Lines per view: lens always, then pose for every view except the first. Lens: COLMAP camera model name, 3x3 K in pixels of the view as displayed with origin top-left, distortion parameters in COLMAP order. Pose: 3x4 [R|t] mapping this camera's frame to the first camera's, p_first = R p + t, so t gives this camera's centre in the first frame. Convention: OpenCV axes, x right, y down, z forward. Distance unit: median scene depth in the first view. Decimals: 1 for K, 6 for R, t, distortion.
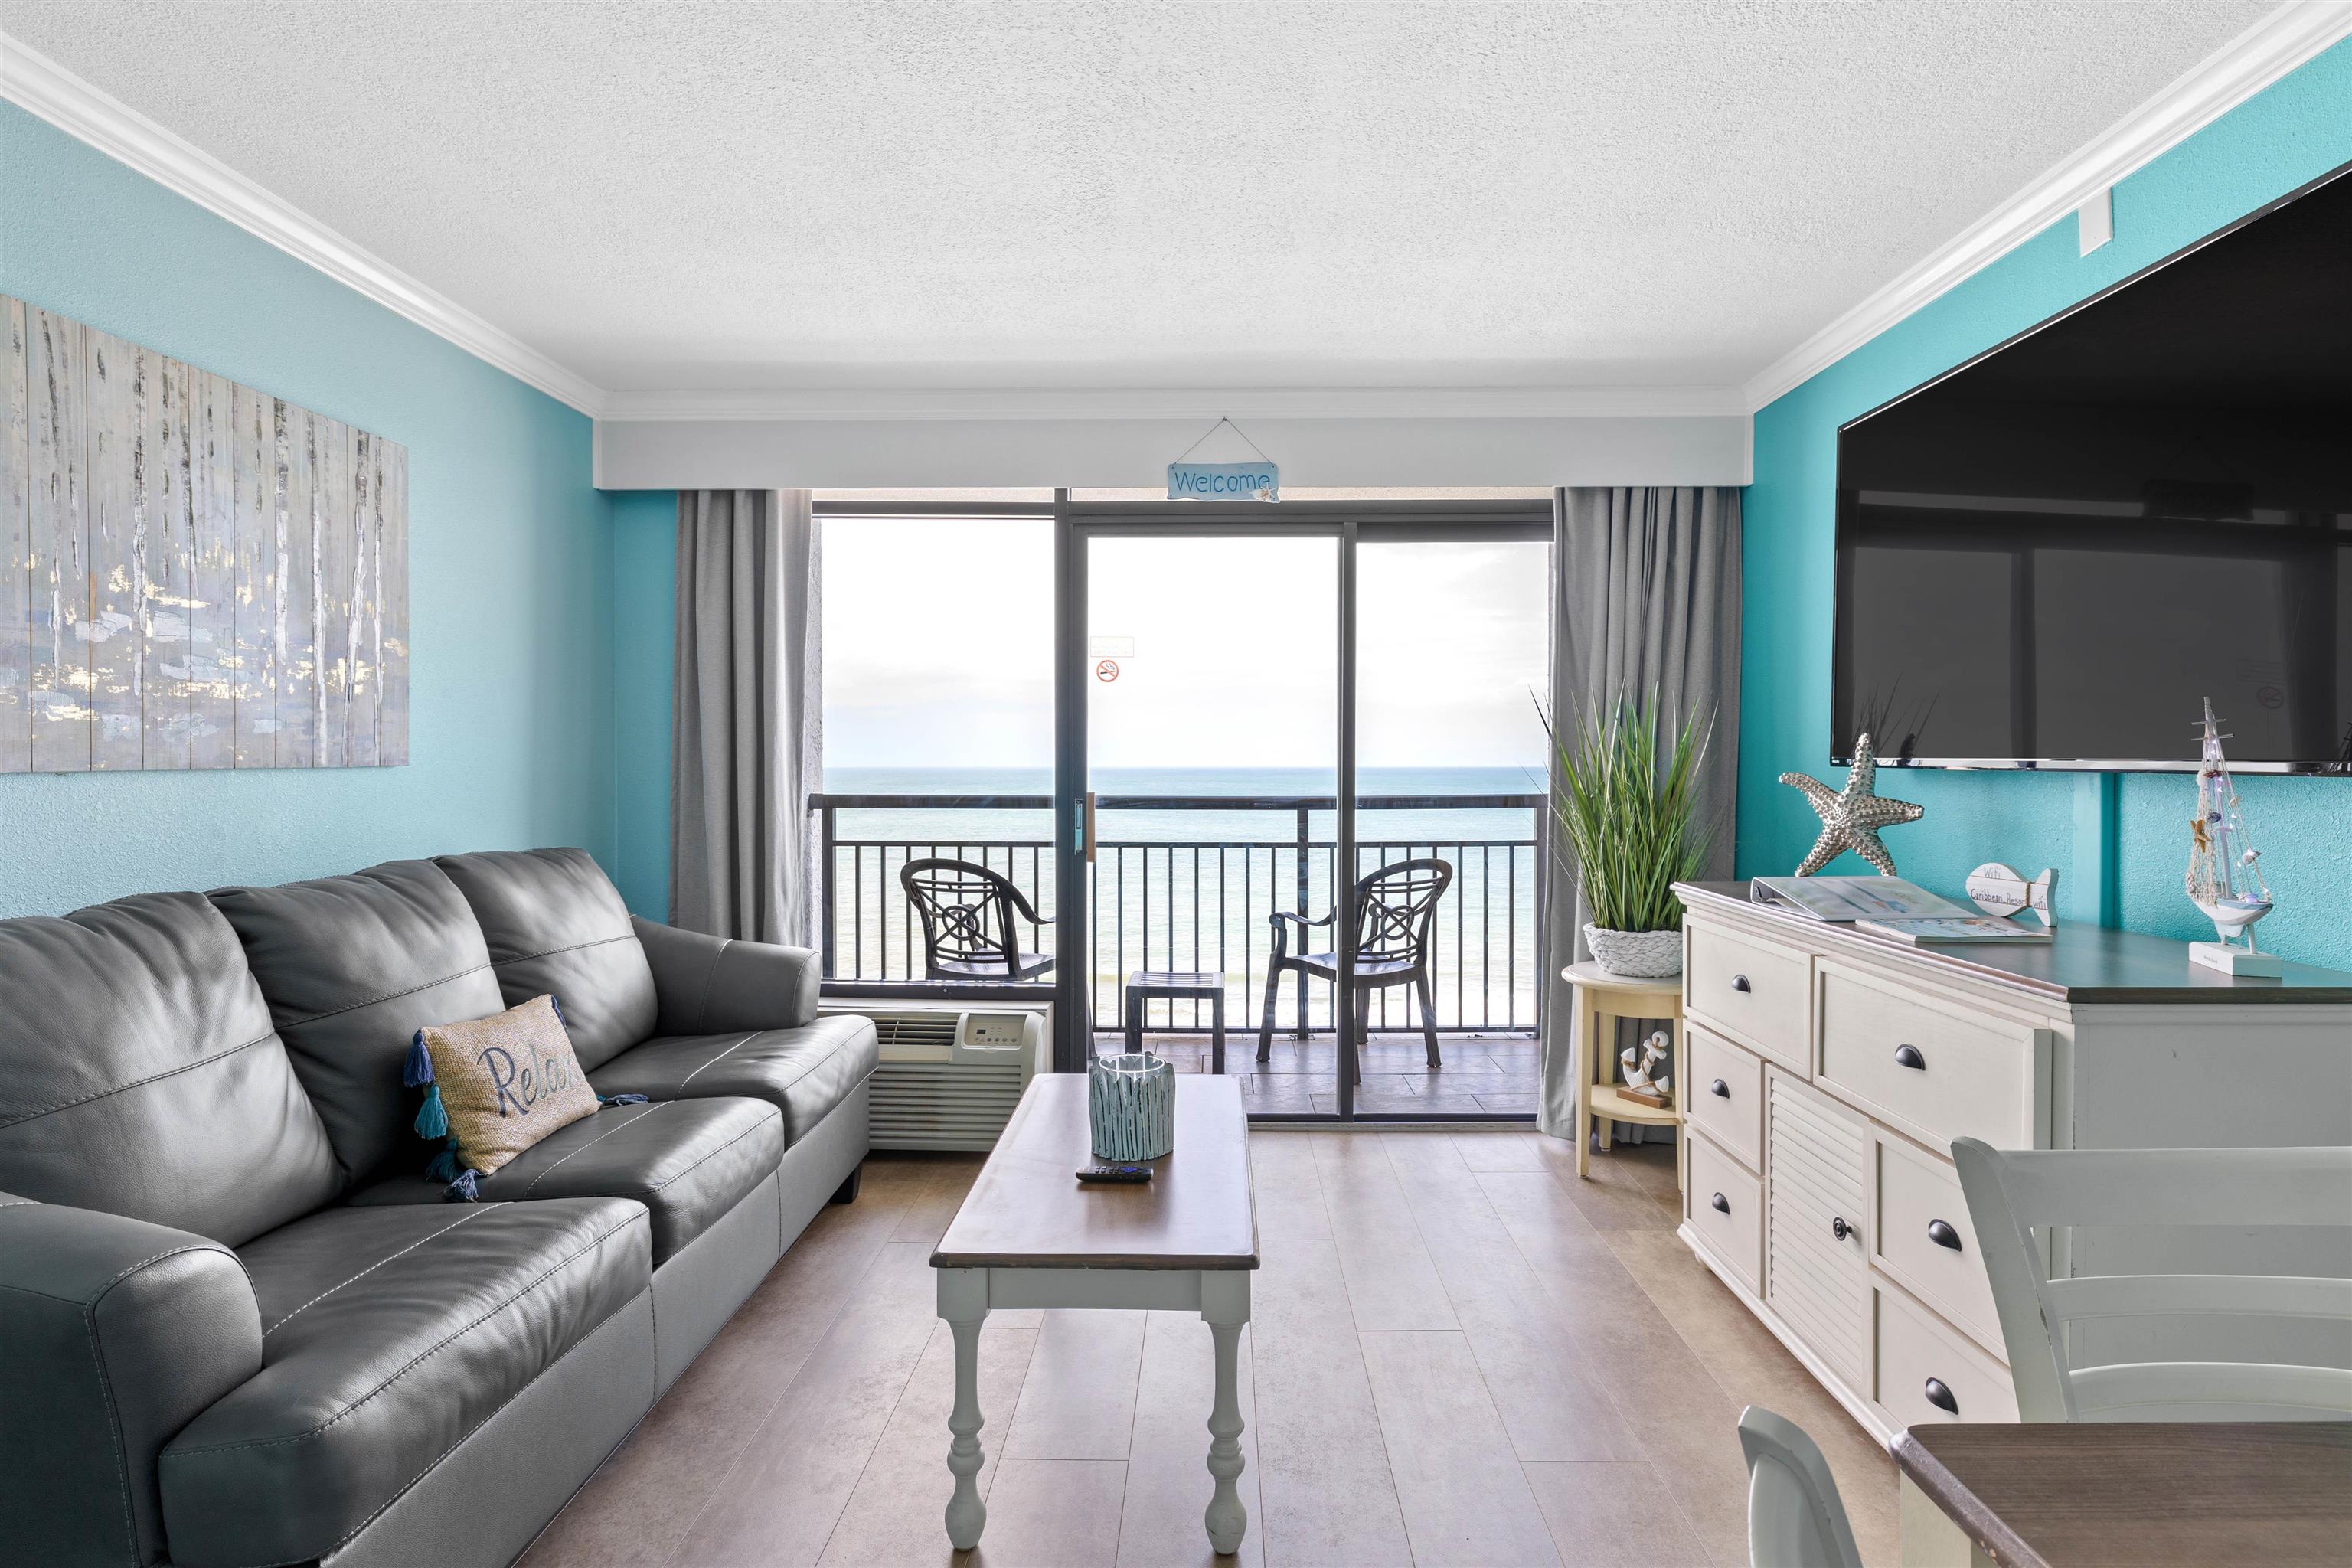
lens RADIAL K [[1191.5, 0, 1201.7], [0, 1191.5, 766.4], [0, 0, 1]] dist [-0.003915, 0.000790]
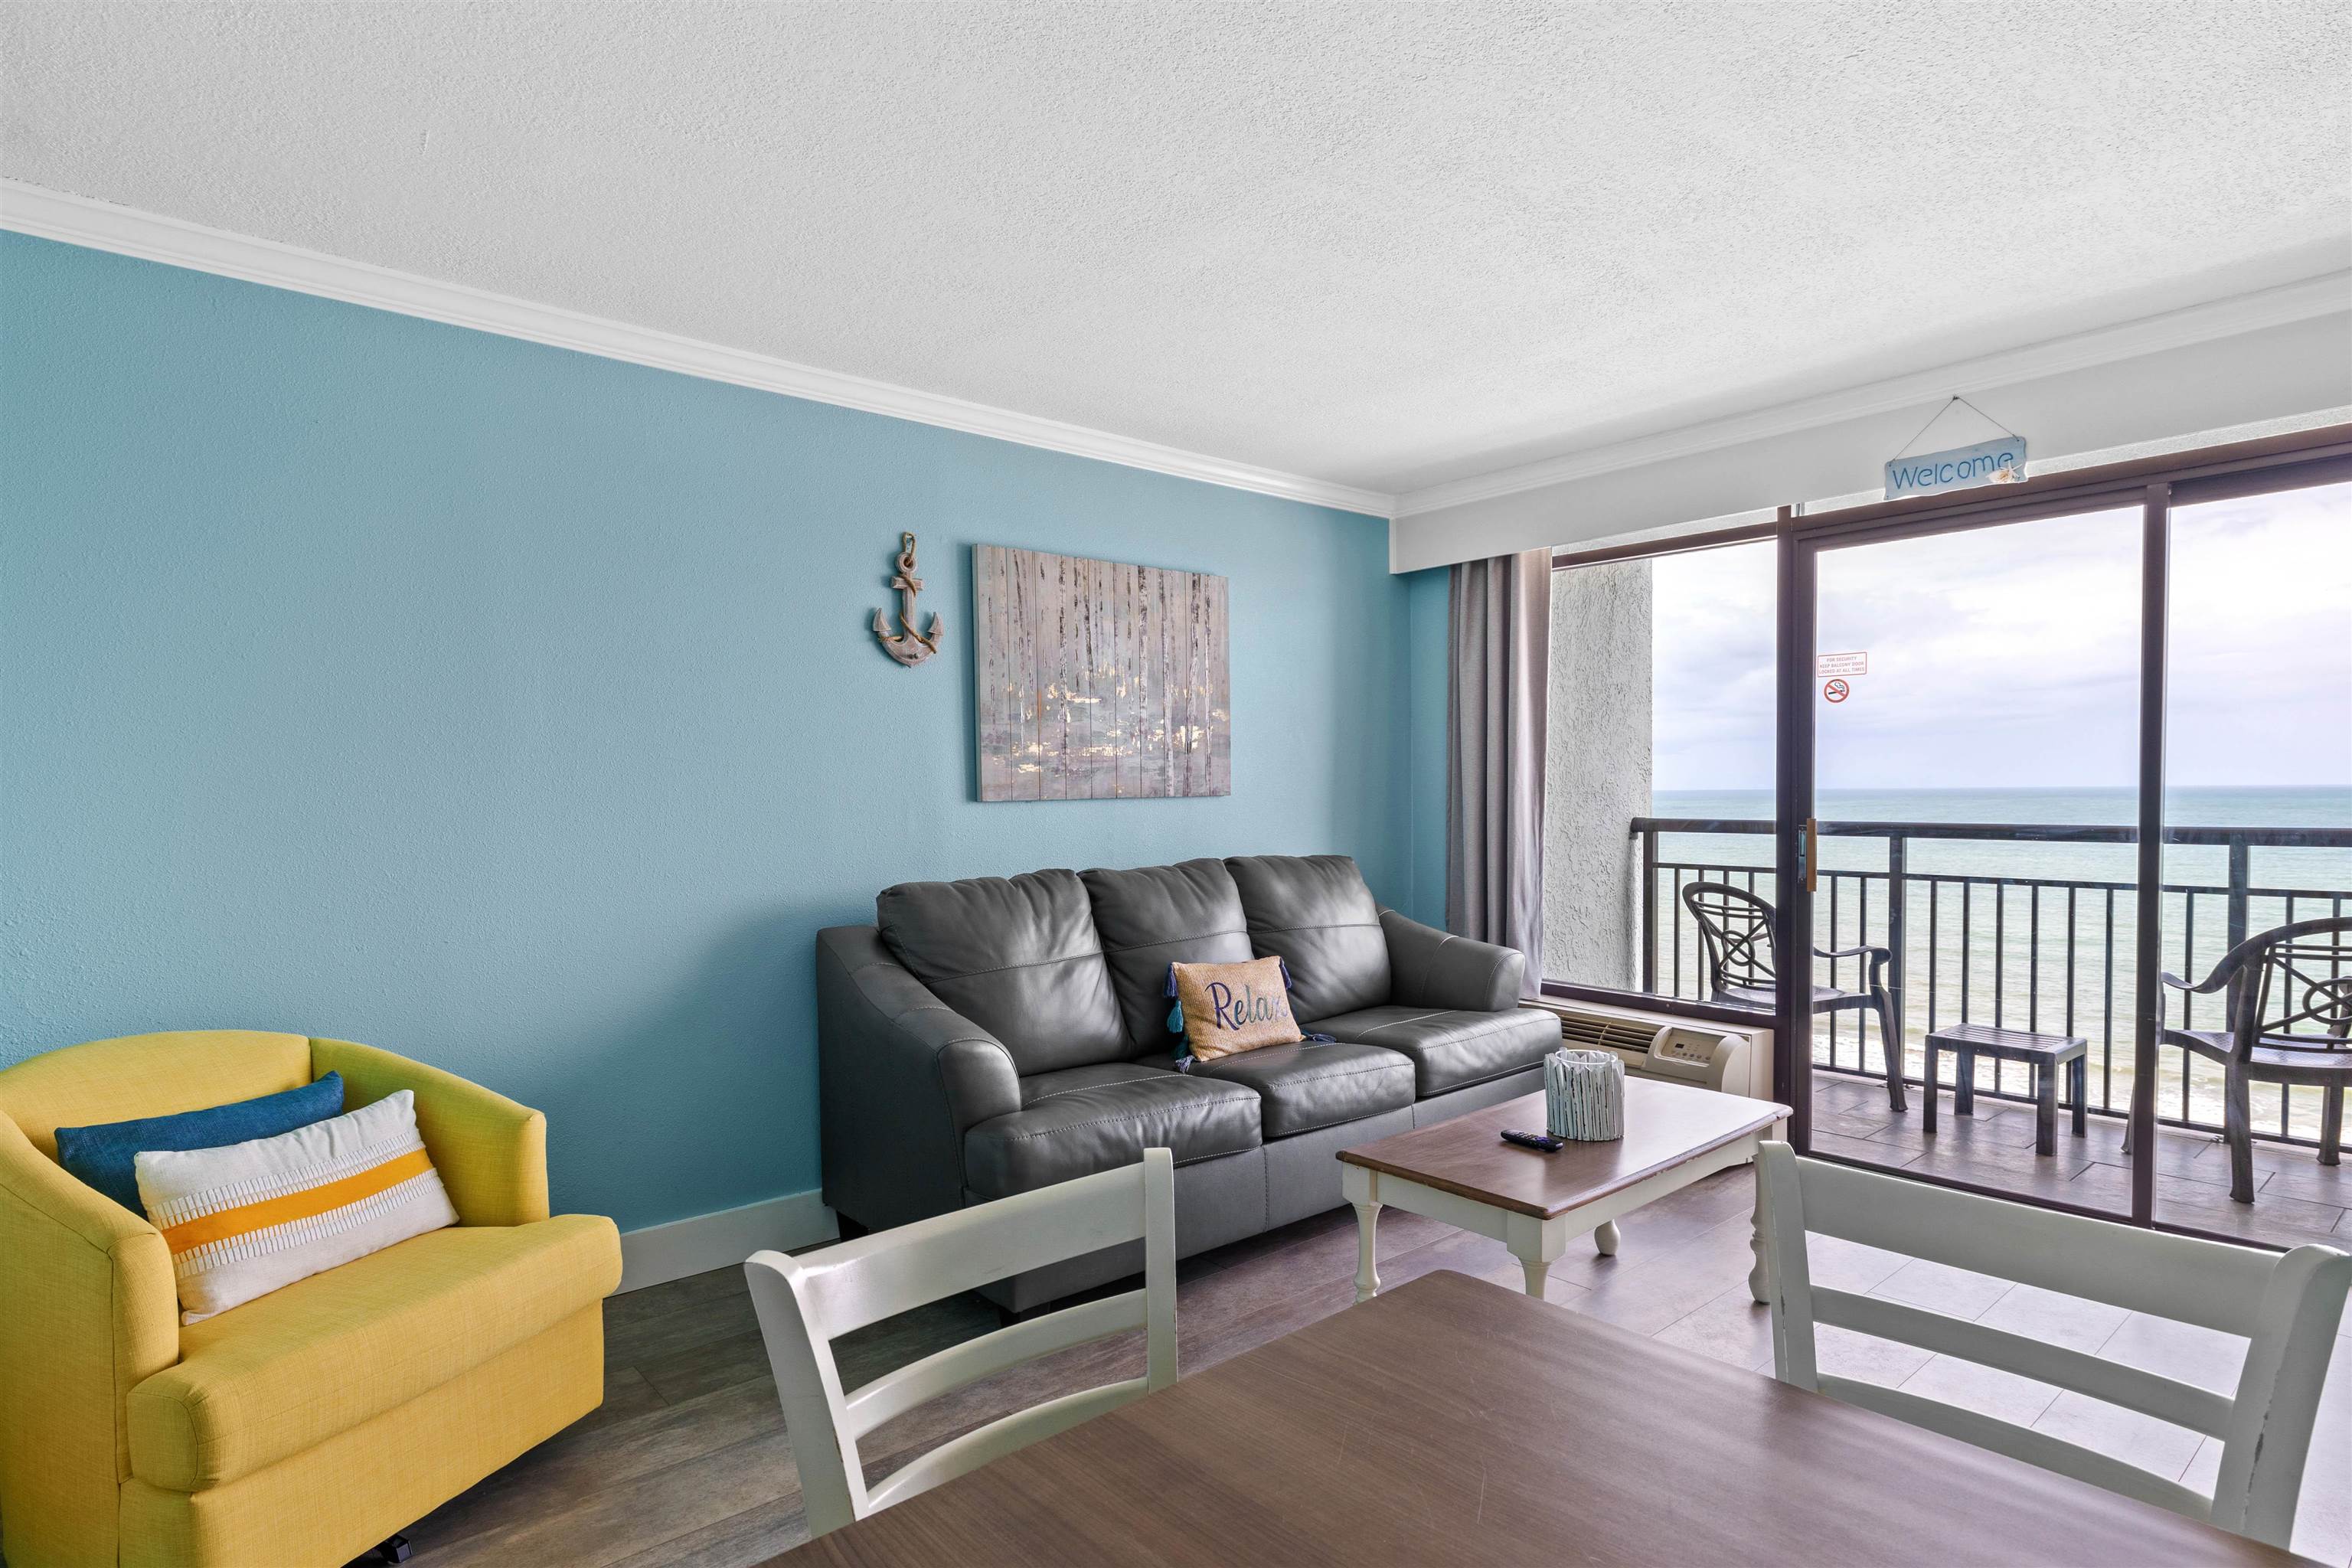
lens RADIAL K [[1232.8, 0, 1175.8], [0, 1232.8, 825.0], [0, 0, 1]] dist [-0.000268, 0.001036]
pose [[0.663595, 0.015216, -0.747938, 0.444387], [0.007365, 0.999612, 0.026871, -0.005245], [0.748056, -0.023340, 0.663225, -0.062112]]
